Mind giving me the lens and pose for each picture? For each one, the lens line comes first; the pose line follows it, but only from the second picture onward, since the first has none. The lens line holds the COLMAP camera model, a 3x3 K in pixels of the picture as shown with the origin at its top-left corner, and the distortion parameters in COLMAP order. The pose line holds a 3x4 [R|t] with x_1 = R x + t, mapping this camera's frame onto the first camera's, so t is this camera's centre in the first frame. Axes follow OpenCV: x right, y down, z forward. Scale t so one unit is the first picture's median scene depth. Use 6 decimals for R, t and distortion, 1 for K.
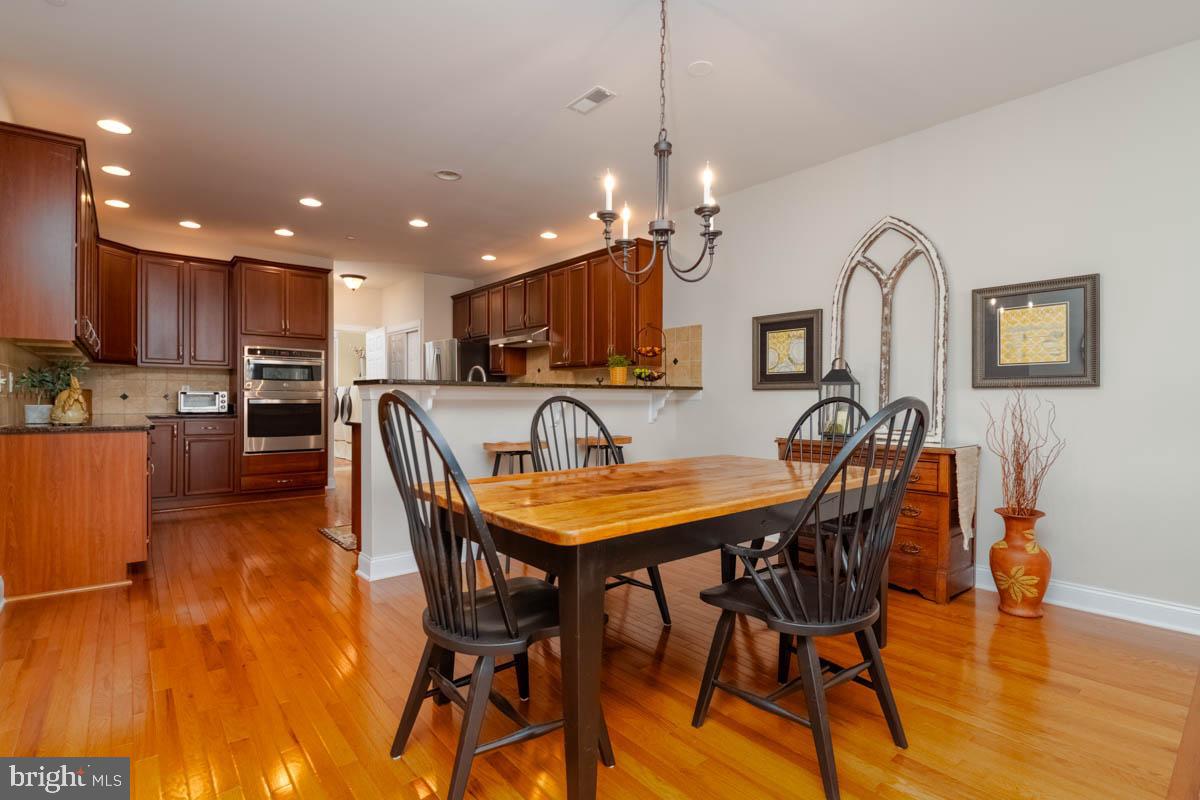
lens RADIAL K [[561.3, 0, 600.0], [0, 561.3, 400.0], [0, 0, 1]] dist [-0.000913, -0.008006]
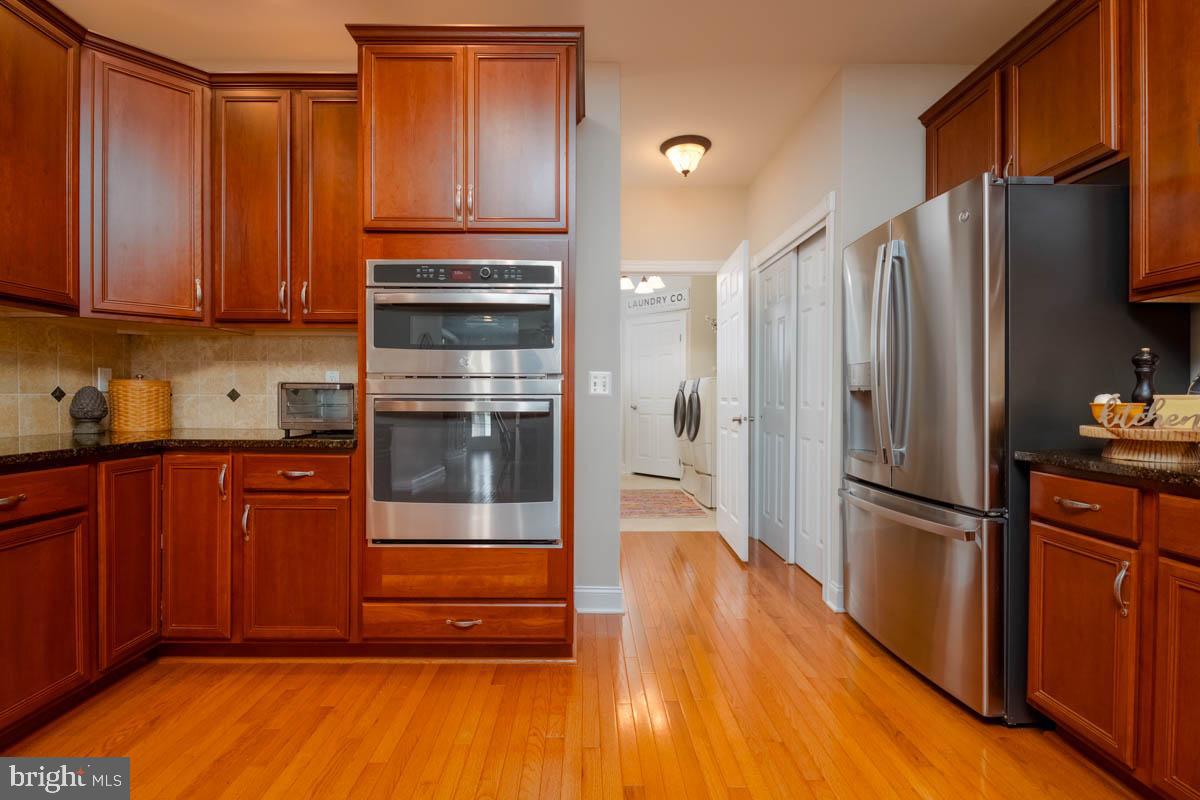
lens RADIAL K [[541.2, 0, 605.9], [0, 541.2, 402.2], [0, 0, 1]] dist [-0.011495, -0.000322]
pose [[0.785370, 0.002242, -0.619023, -0.261988], [-0.003607, 0.999993, -0.000956, -0.000369], [0.619016, 0.002984, 0.785372, 0.755252]]
